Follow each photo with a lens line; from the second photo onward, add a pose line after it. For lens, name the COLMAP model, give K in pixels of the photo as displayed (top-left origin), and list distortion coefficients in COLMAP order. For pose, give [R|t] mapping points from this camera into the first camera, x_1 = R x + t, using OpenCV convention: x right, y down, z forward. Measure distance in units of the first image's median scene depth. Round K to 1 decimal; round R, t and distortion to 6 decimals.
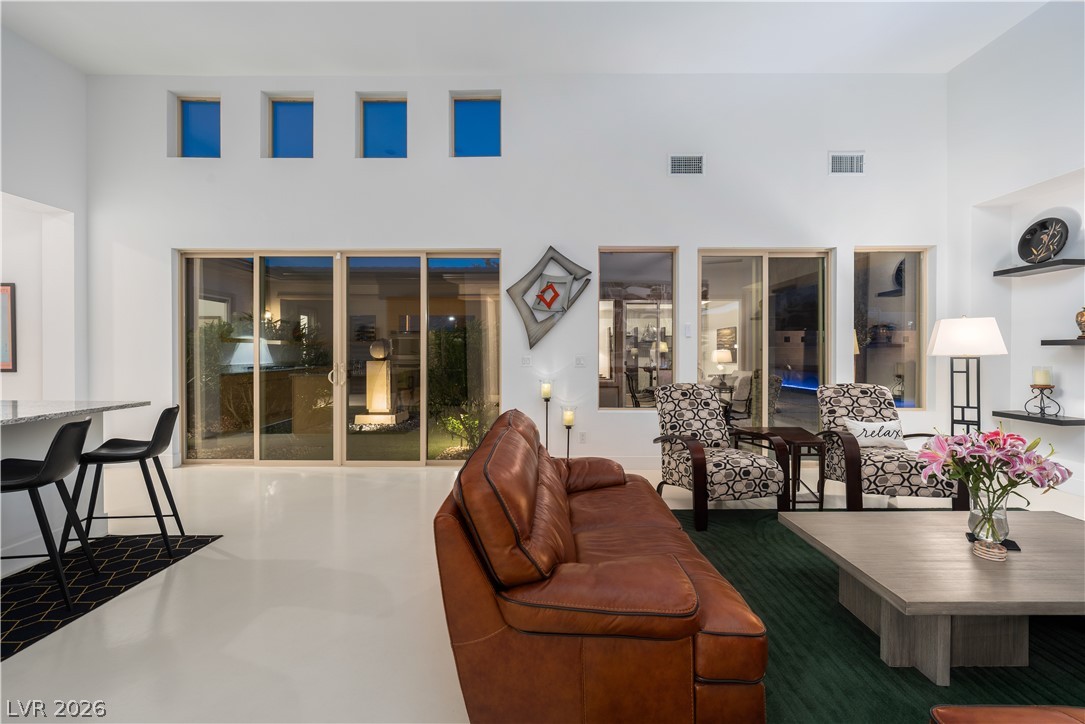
lens RADIAL K [[429.2, 0, 542.5], [0, 429.2, 362.0], [0, 0, 1]] dist [-0.000635, 0.000008]
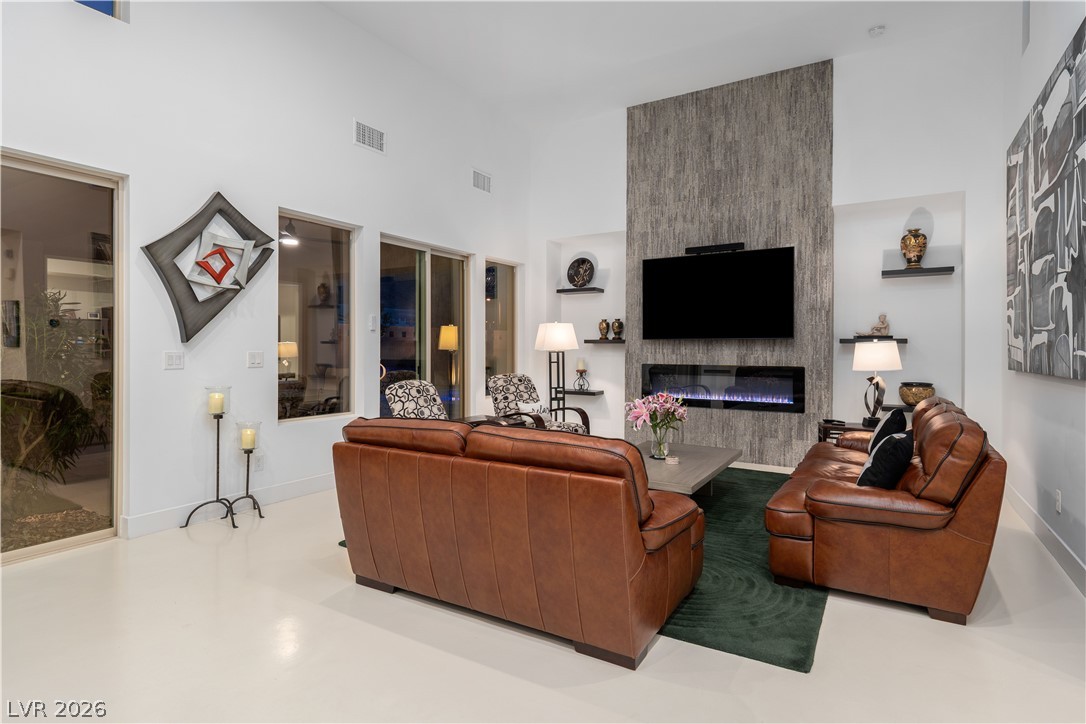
lens RADIAL K [[556.4, 0, 550.4], [0, 556.4, 359.8], [0, 0, 1]] dist [0.004771, -0.000209]
pose [[0.514568, -0.017450, 0.857272, -0.542372], [0.014624, 0.999826, 0.011573, -0.005101], [-0.857325, 0.006582, 0.514733, 0.100179]]
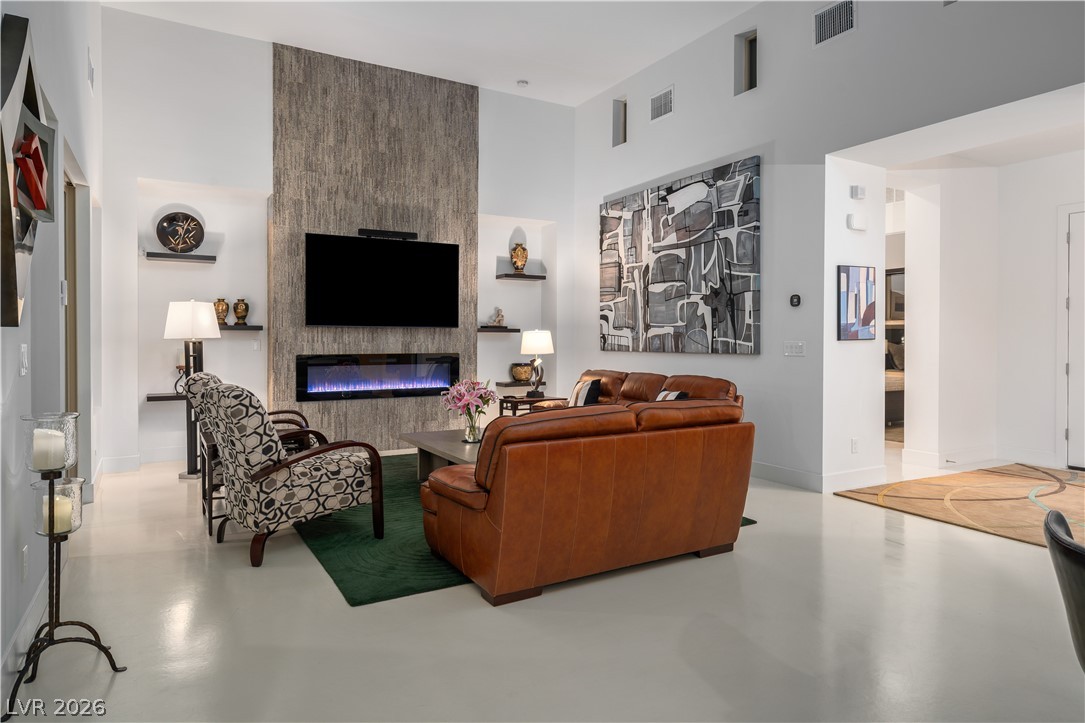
lens RADIAL K [[650.0, 0, 544.2], [0, 650.0, 357.3], [0, 0, 1]] dist [0.002317, 0.000187]
pose [[-0.503494, -0.028957, 0.863513, -0.721339], [0.014592, 0.999011, 0.042009, -0.023843], [-0.863876, 0.033752, -0.502573, 1.038374]]
